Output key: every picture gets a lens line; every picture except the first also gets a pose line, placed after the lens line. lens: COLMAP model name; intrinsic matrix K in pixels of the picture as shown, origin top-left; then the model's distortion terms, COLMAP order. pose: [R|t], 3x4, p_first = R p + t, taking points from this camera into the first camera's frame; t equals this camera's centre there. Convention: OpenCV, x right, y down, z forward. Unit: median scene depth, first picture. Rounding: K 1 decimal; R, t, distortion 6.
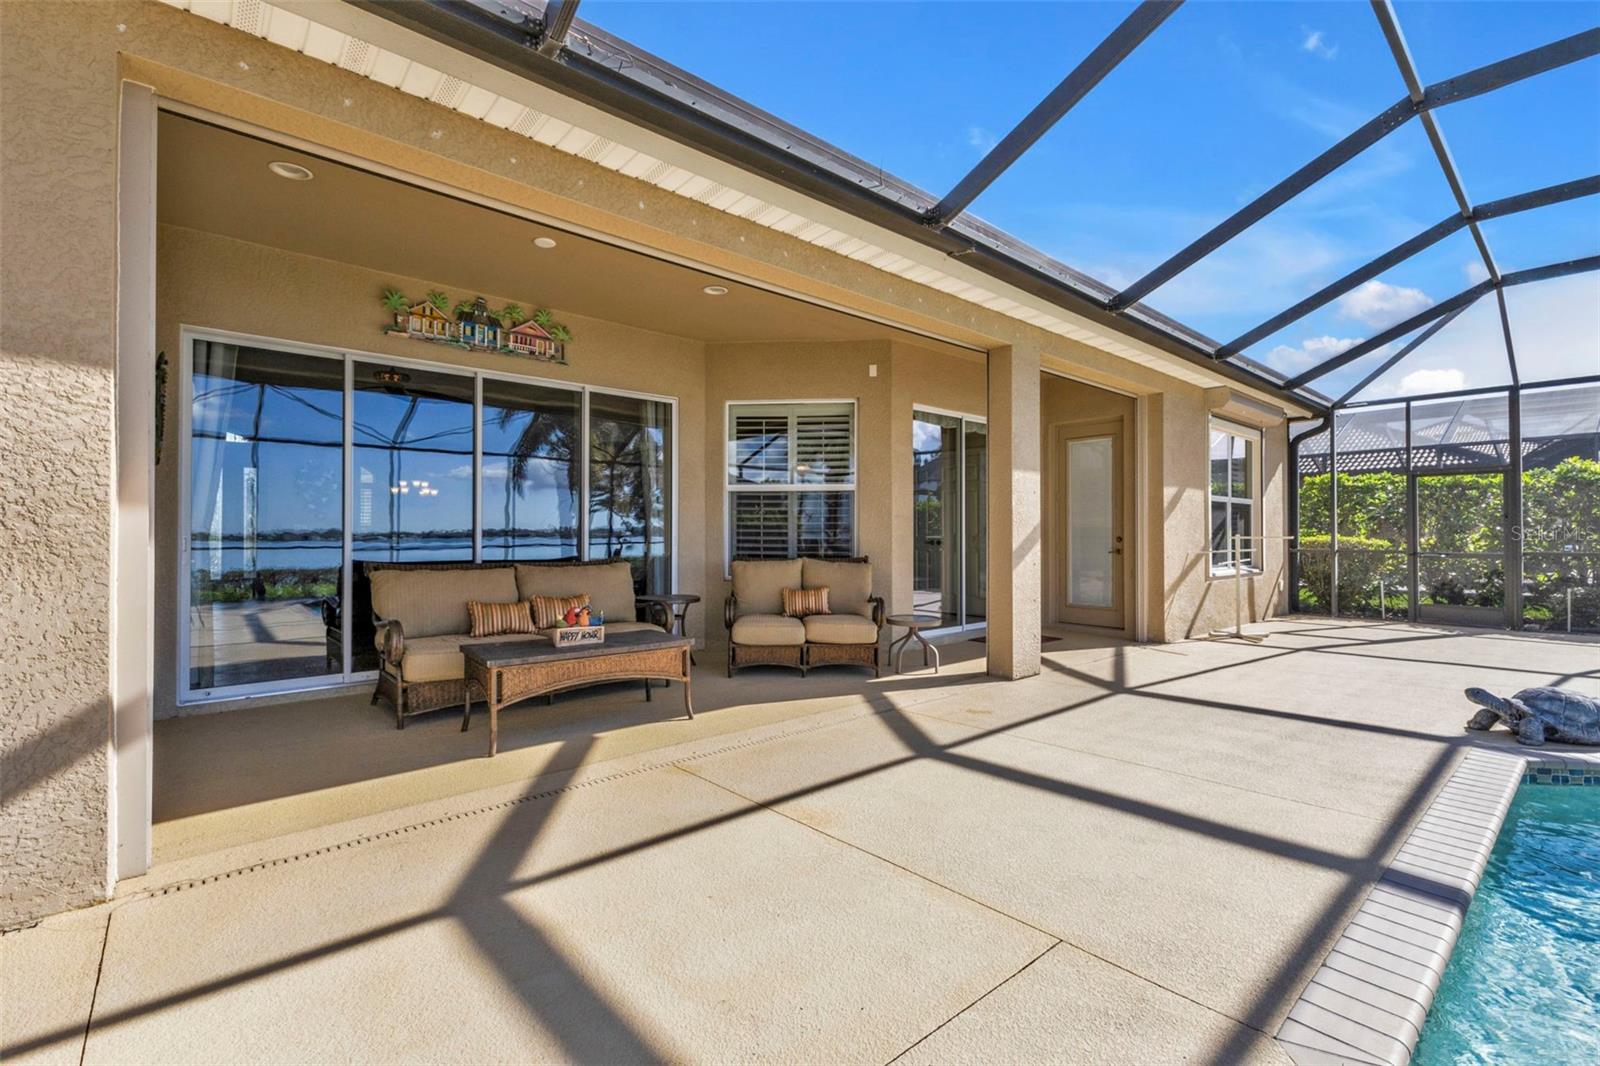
lens RADIAL K [[705.0, 0, 805.5], [0, 705.0, 514.5], [0, 0, 1]] dist [0.002943, 0.000469]
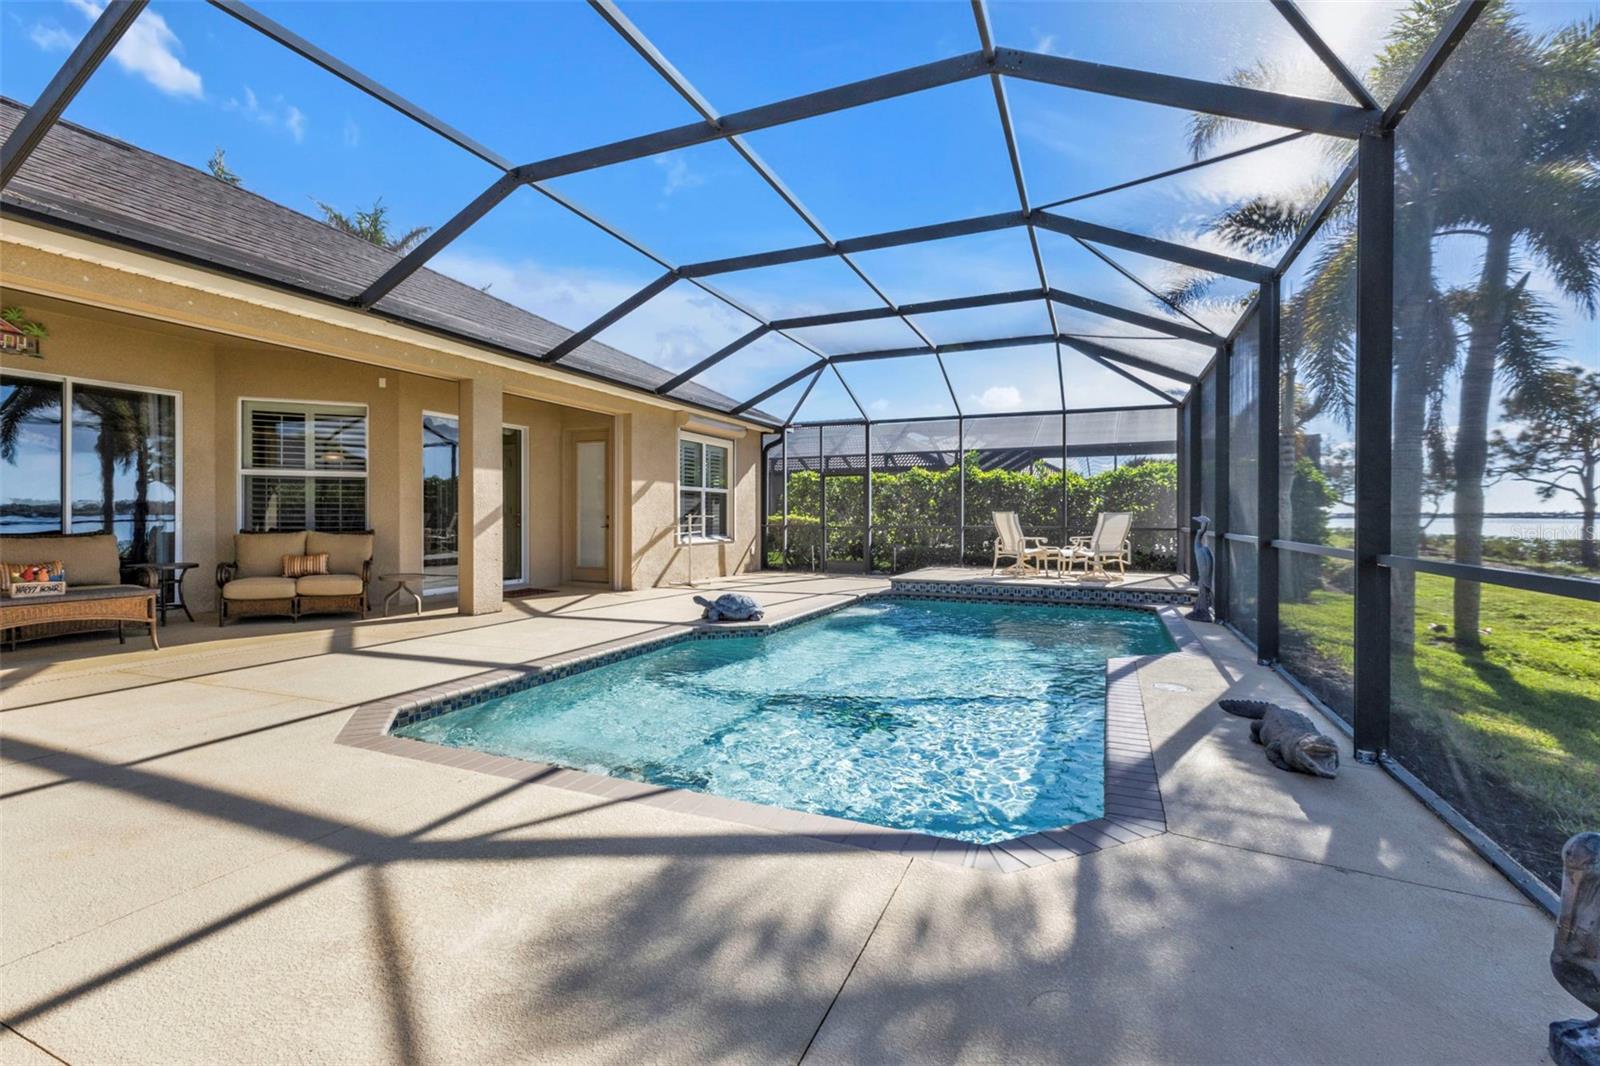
lens RADIAL K [[705.0, 0, 805.5], [0, 705.0, 514.5], [0, 0, 1]] dist [0.002943, 0.000469]
pose [[0.904196, 0.006089, 0.427073, 0.246100], [-0.018980, 0.999483, 0.025935, -0.015711], [-0.426695, -0.031557, 0.903845, -0.477486]]
